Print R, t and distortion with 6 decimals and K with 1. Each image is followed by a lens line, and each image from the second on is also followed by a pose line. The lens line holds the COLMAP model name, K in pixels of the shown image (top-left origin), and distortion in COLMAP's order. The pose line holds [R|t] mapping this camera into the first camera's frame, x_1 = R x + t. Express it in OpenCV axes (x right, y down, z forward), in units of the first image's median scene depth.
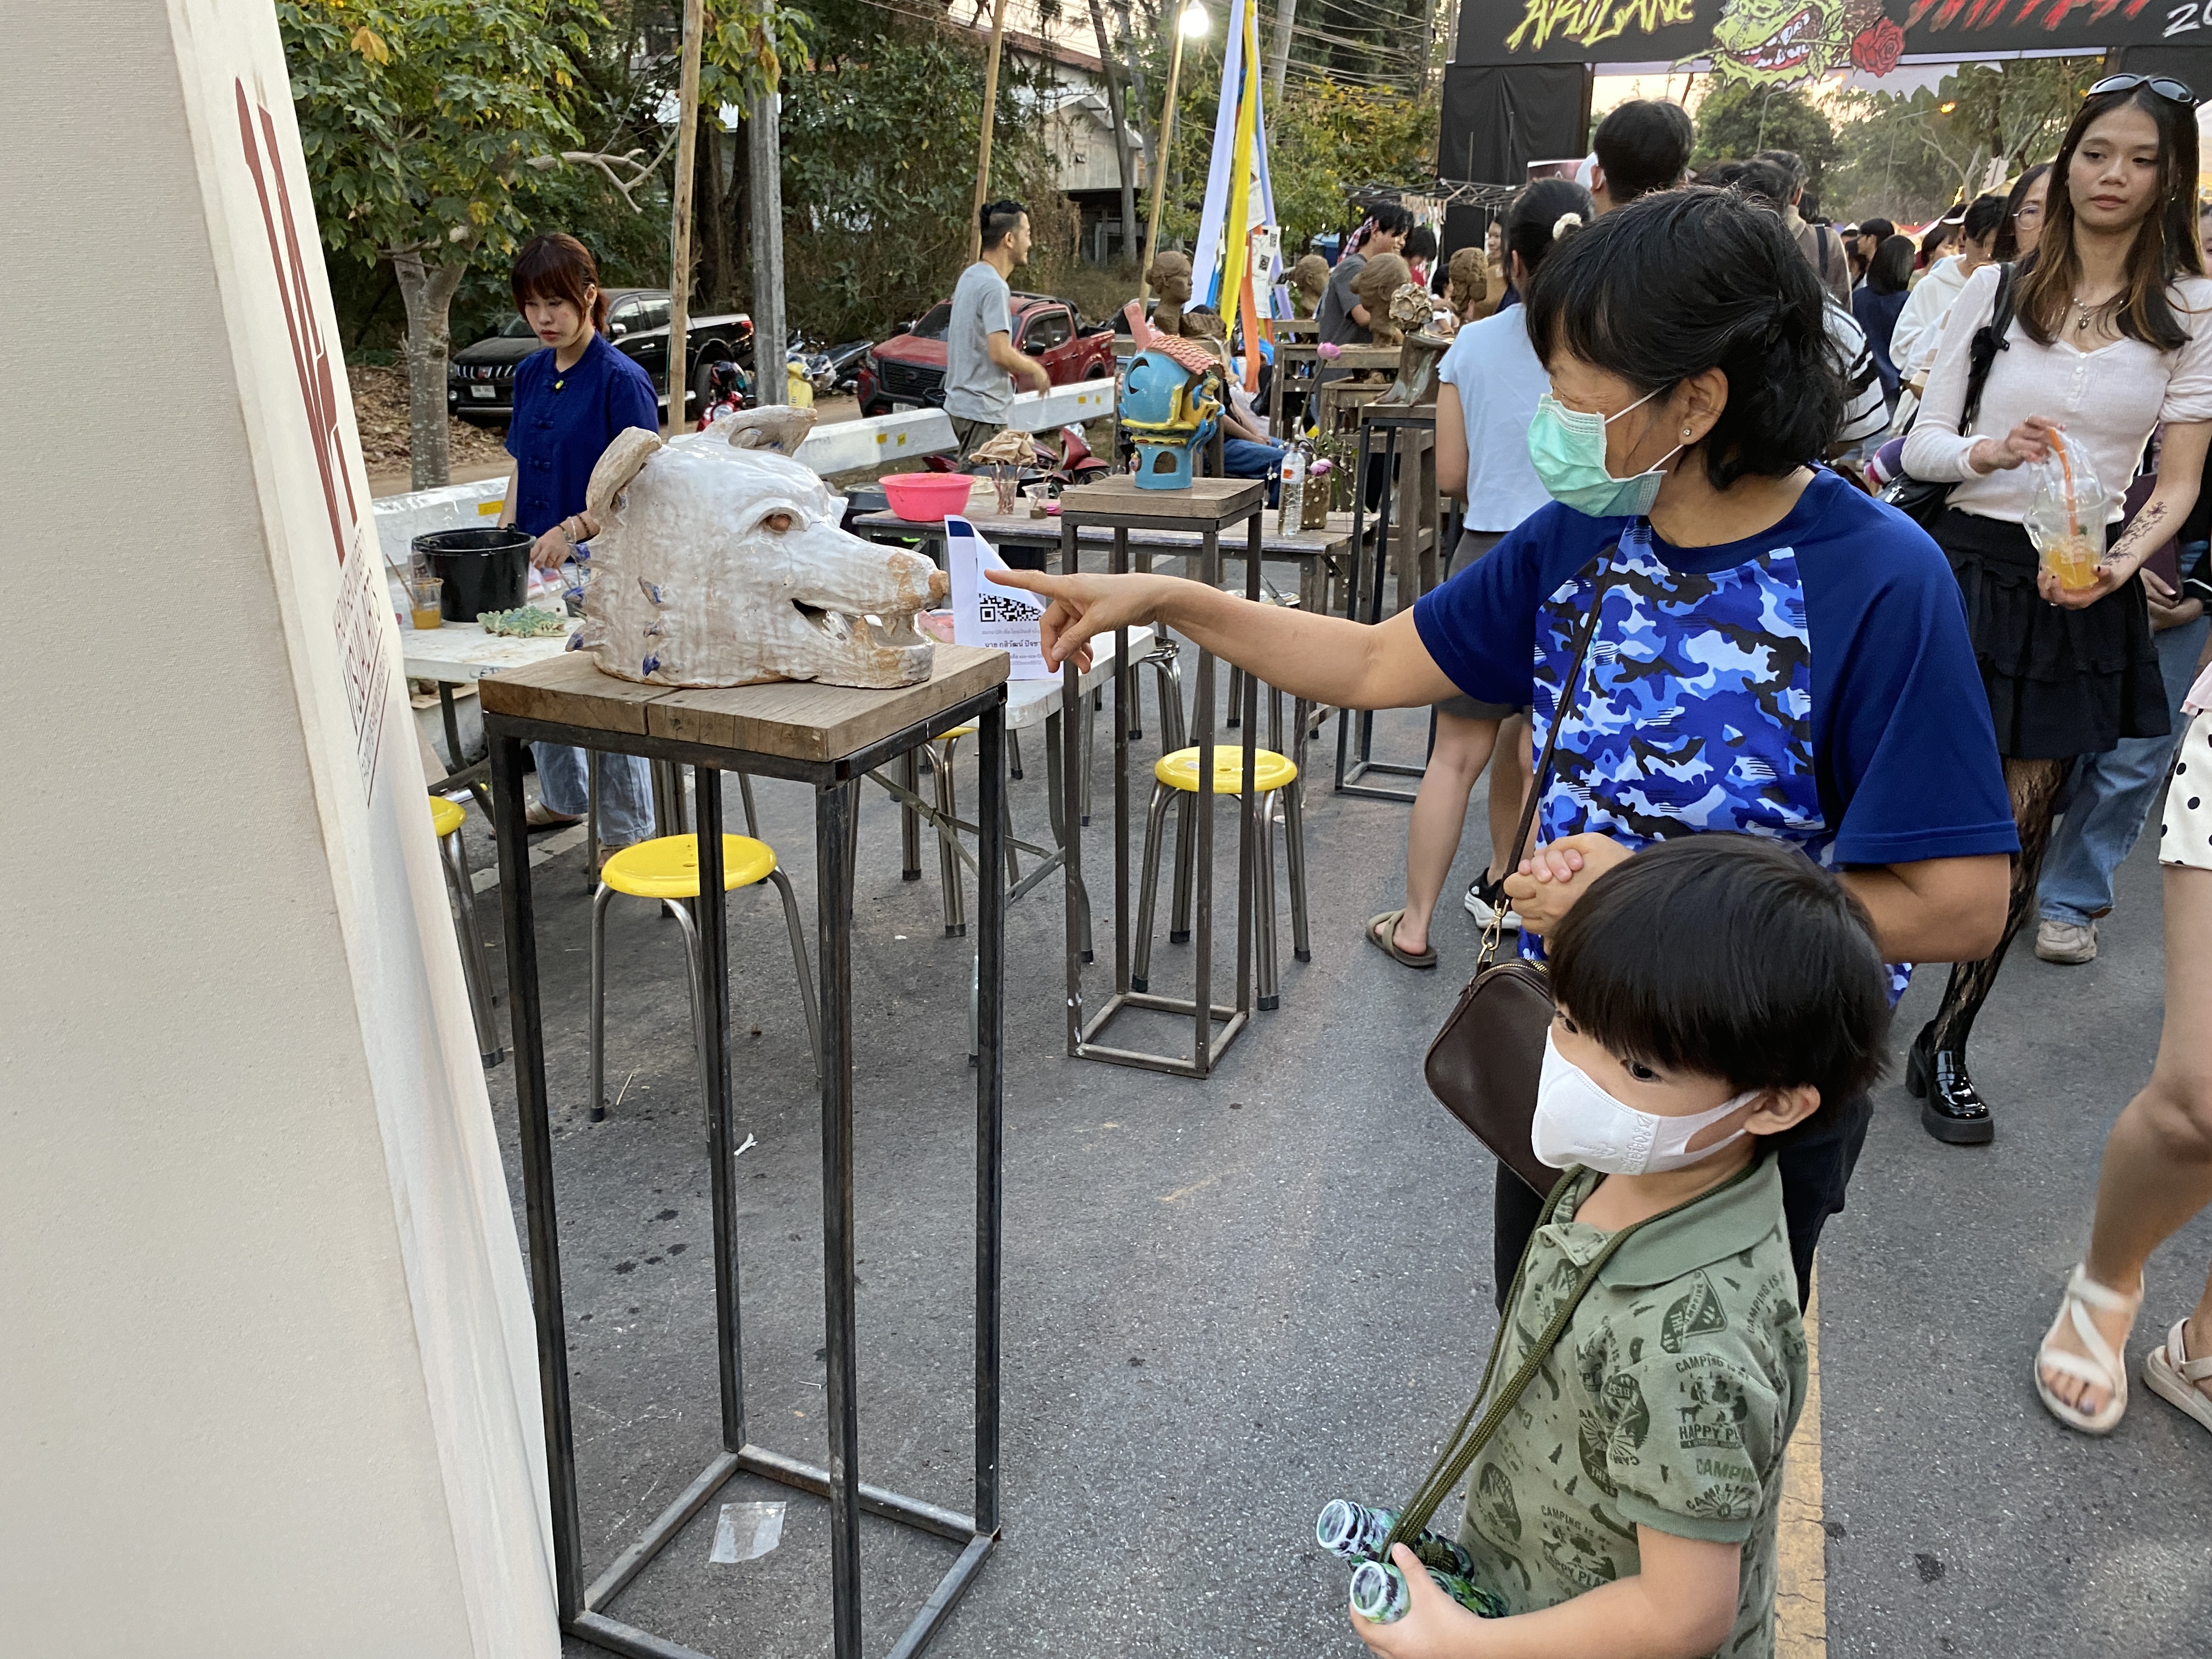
lens RADIAL K [[1655.0, 0, 1098.0], [0, 1655.0, 837.8], [0, 0, 1]] dist [0.014862, -0.022751]
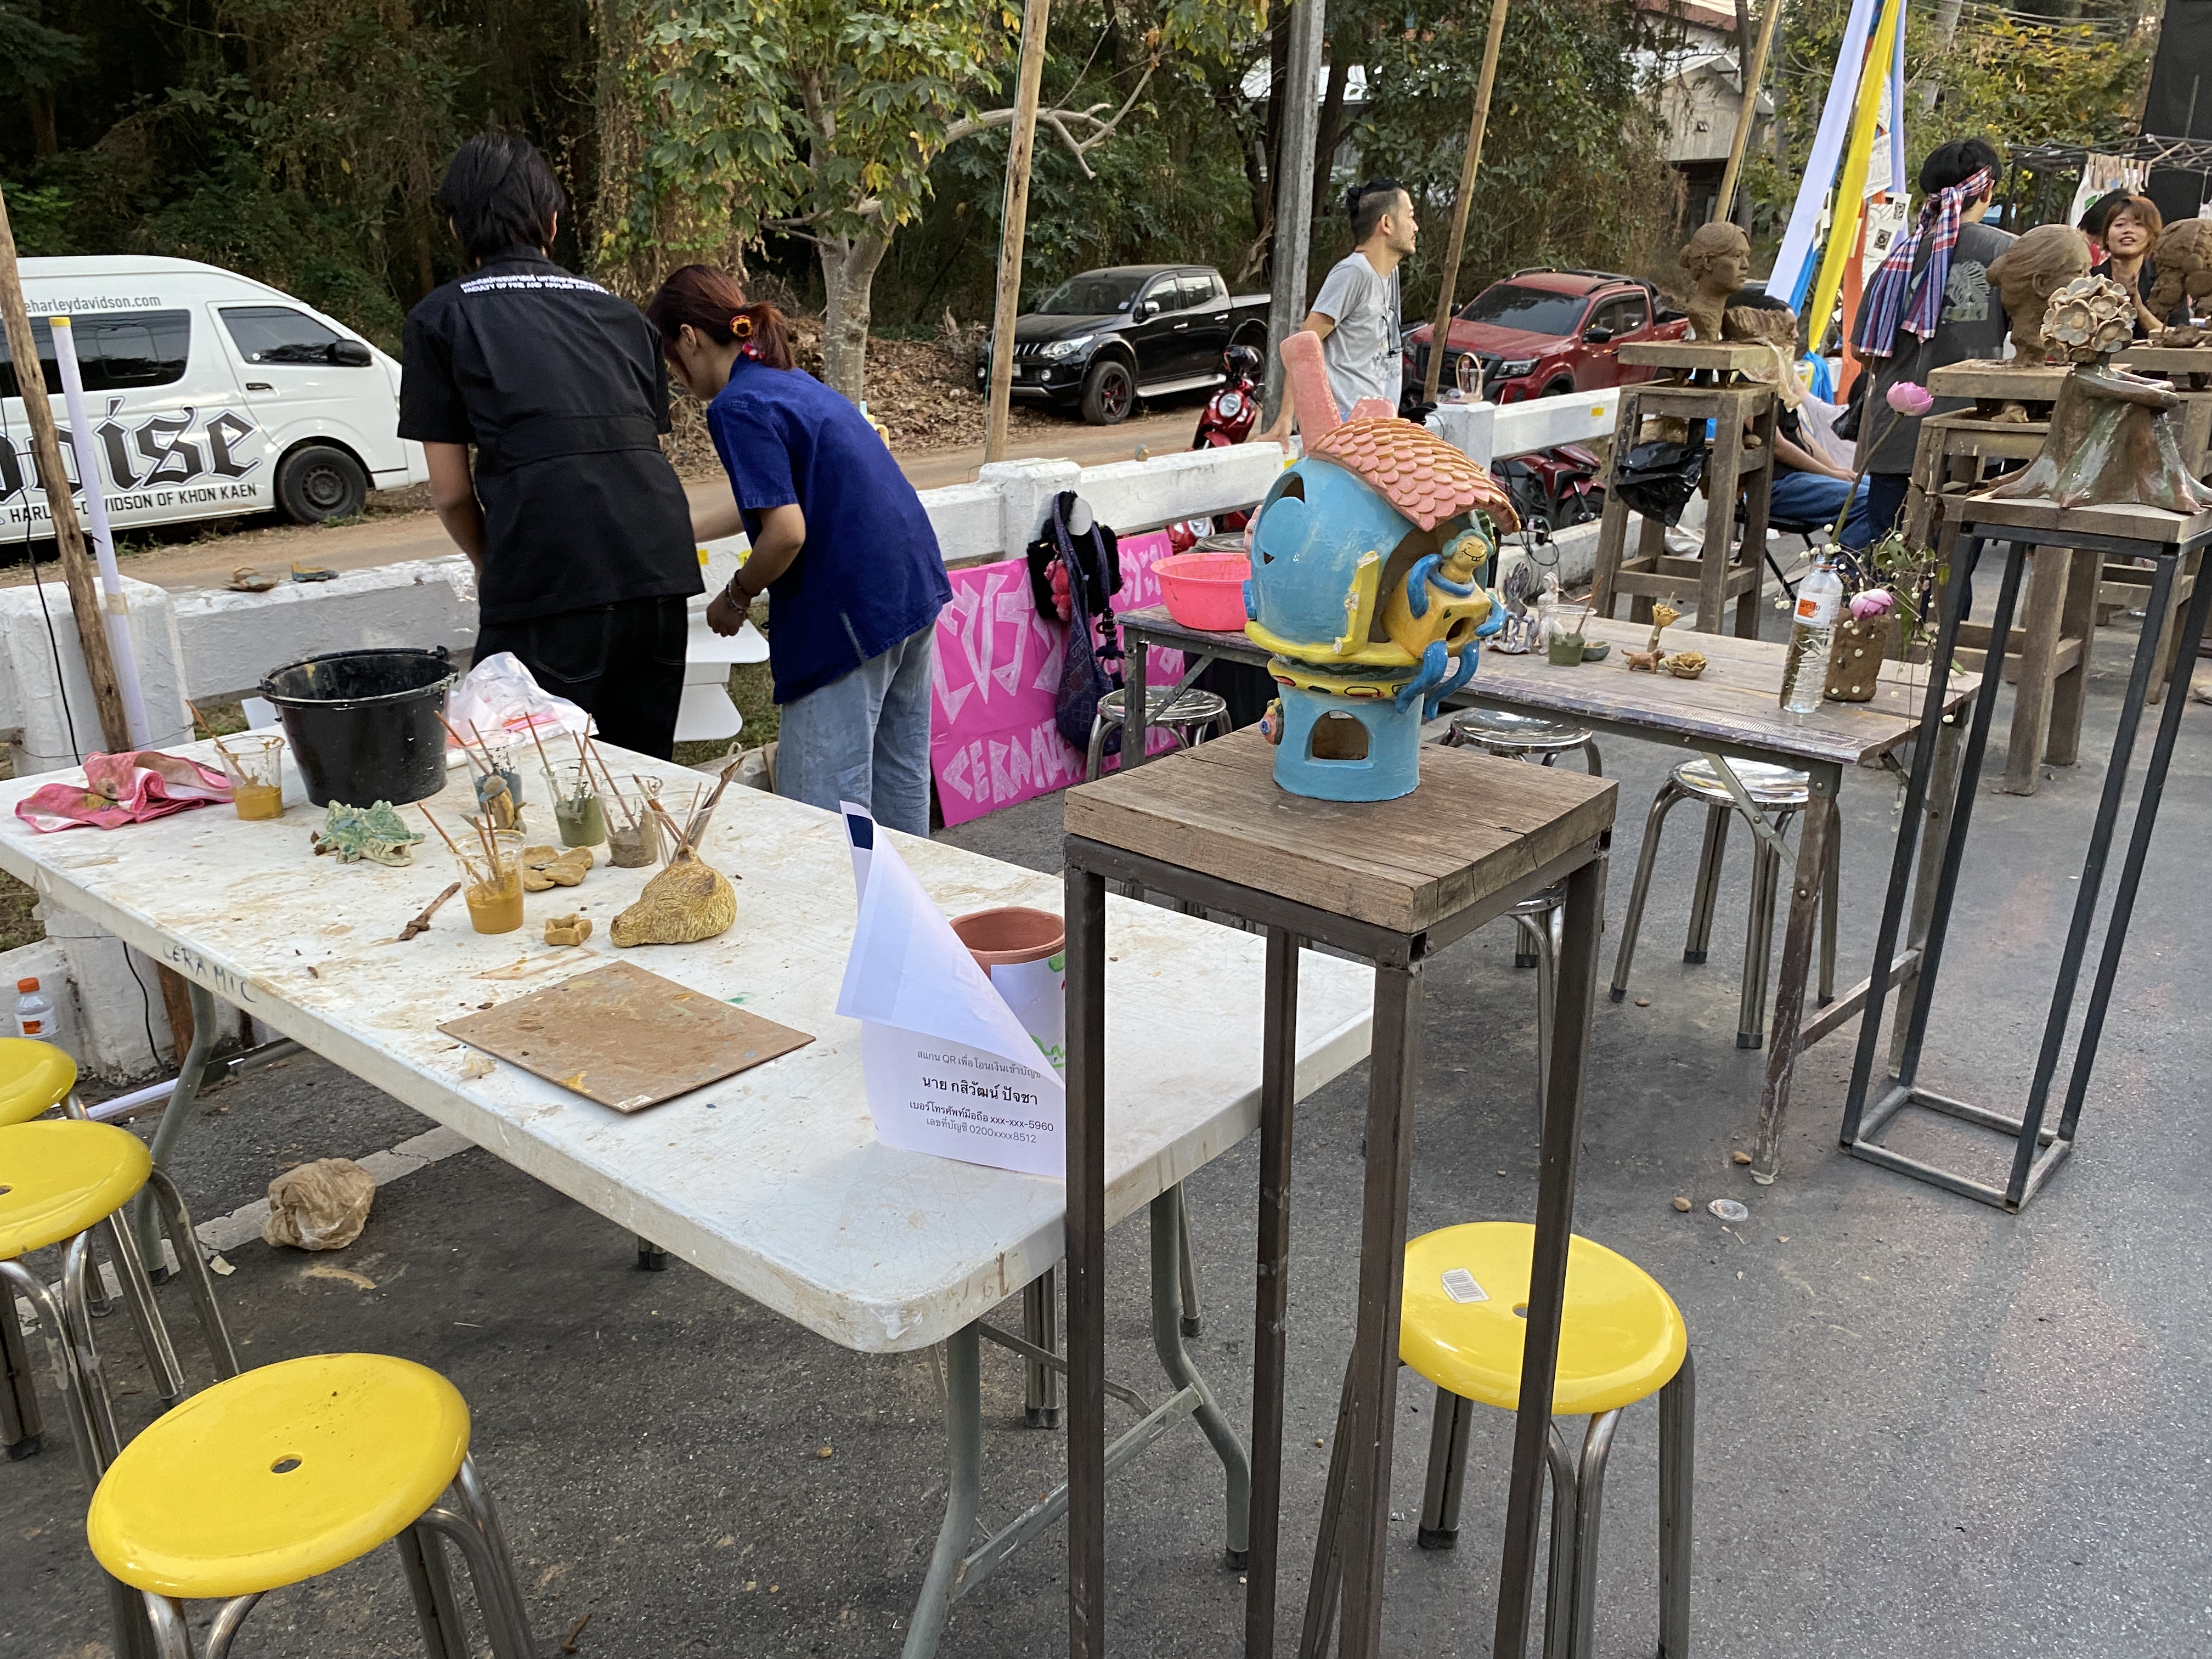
lens RADIAL K [[1655.0, 0, 1113.8], [0, 1655.0, 836.4], [0, 0, 1]] dist [0.014862, -0.022751]
pose [[0.946181, 0.112968, -0.303281, 0.015408], [-0.109312, 0.993583, 0.029062, -0.028734], [0.304617, 0.005655, 0.952458, 0.083842]]
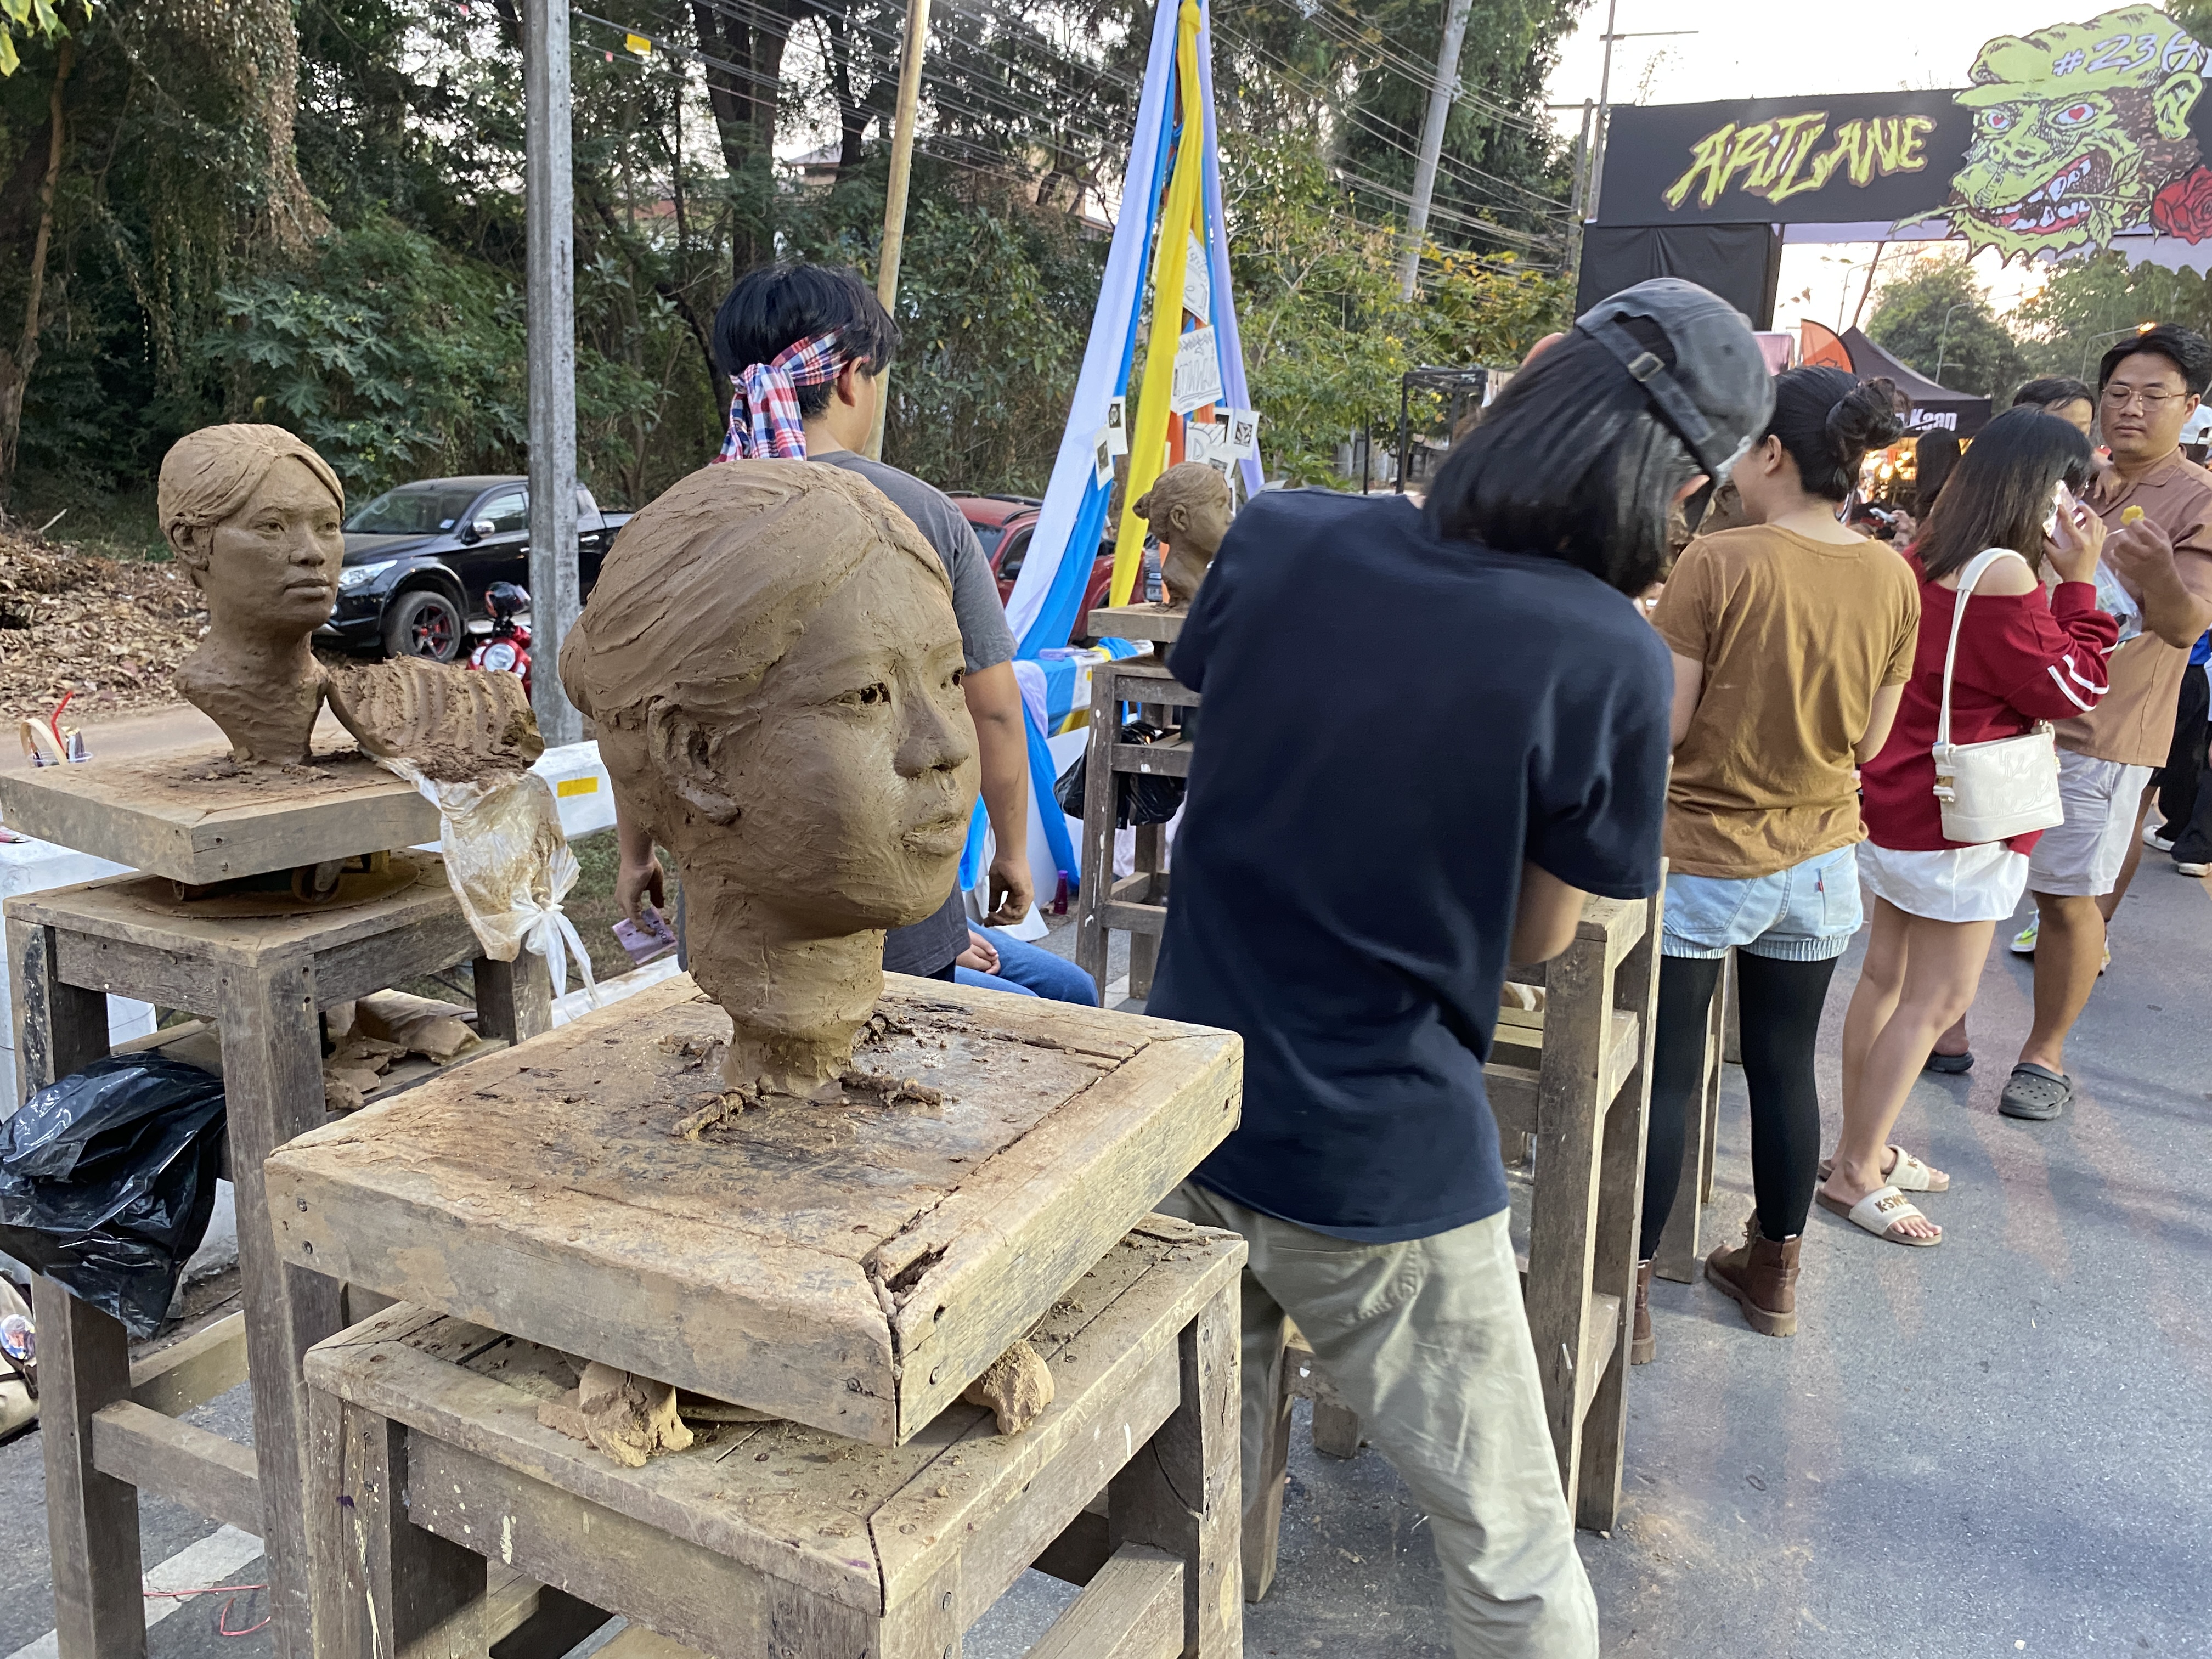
lens RADIAL K [[1655.0, 0, 1089.9], [0, 1655.0, 838.0], [0, 0, 1]] dist [0.014862, -0.022751]
pose [[0.995074, 0.048367, -0.086535, 0.067723], [-0.057481, 0.992689, -0.106131, -0.097681], [0.080769, 0.110582, 0.990580, 0.274994]]
